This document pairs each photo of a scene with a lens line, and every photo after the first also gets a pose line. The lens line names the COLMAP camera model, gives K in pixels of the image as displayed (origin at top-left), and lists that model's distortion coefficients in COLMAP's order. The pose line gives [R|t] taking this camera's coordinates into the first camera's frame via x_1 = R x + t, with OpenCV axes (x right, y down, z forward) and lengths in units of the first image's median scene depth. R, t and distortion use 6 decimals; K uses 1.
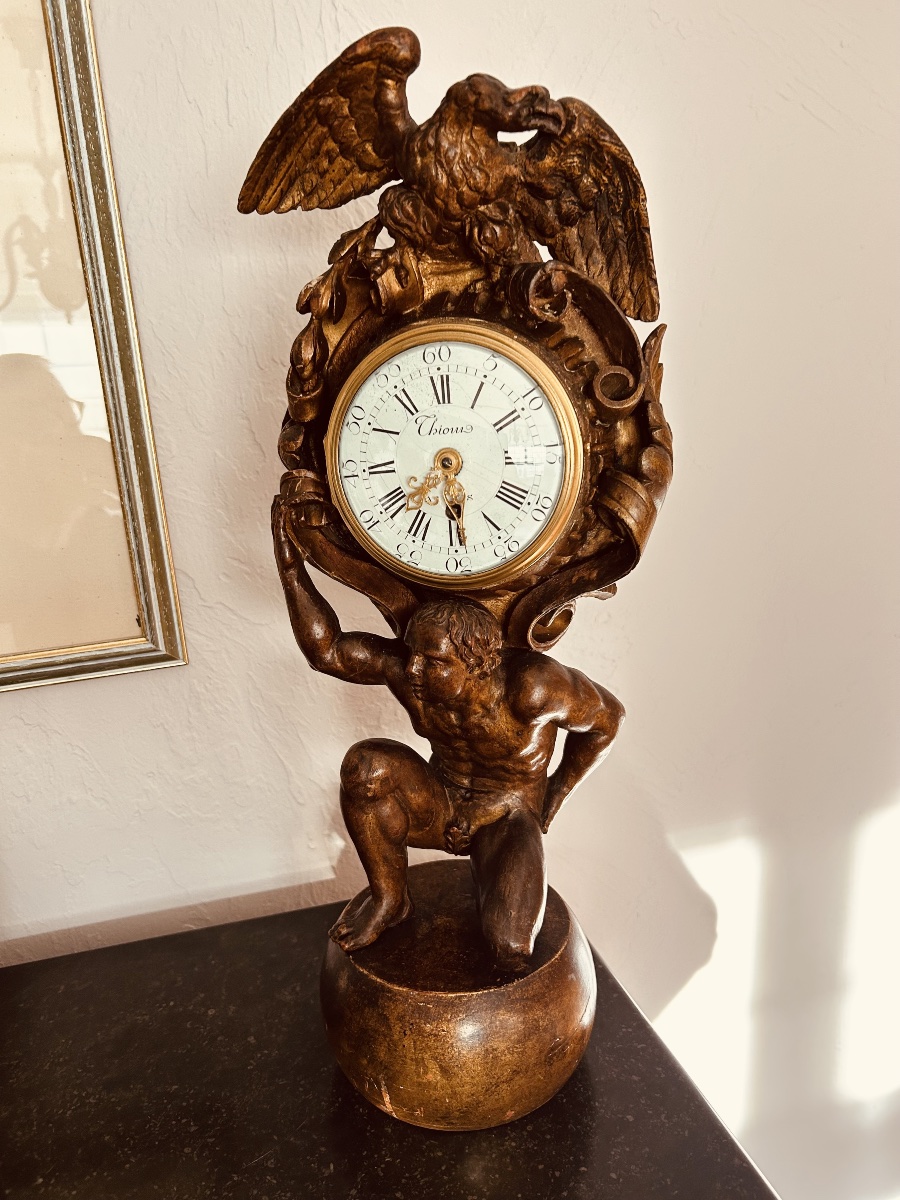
lens RADIAL K [[911.2, 0, 449.1], [0, 911.2, 603.3], [0, 0, 1]] dist [0.047142, -0.070130]
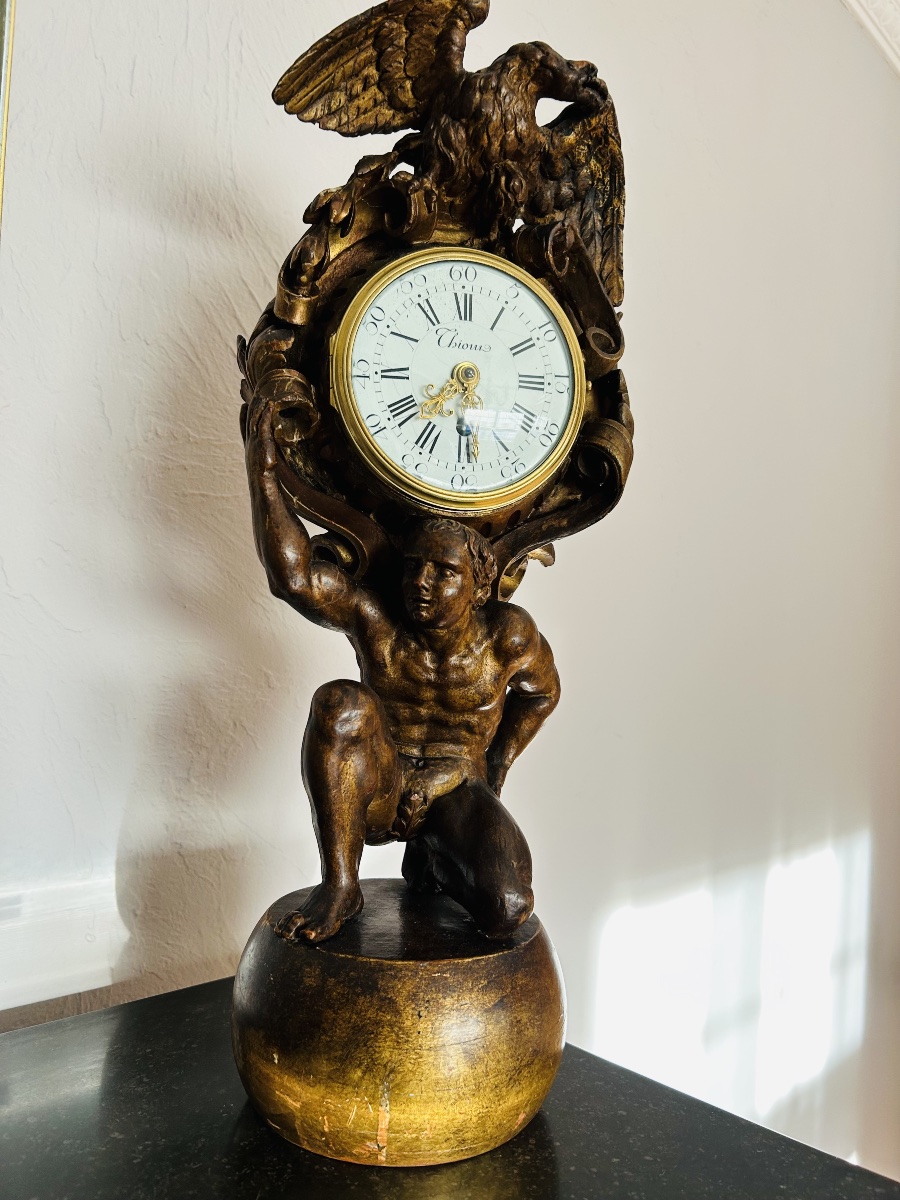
lens RADIAL K [[911.2, 0, 438.0], [0, 911.2, 604.6], [0, 0, 1]] dist [0.047142, -0.070130]
pose [[0.876202, 0.109932, 0.469238, -0.462493], [0.030785, 0.958882, -0.282129, 0.361566], [-0.480959, 0.261648, 0.836791, 0.234636]]
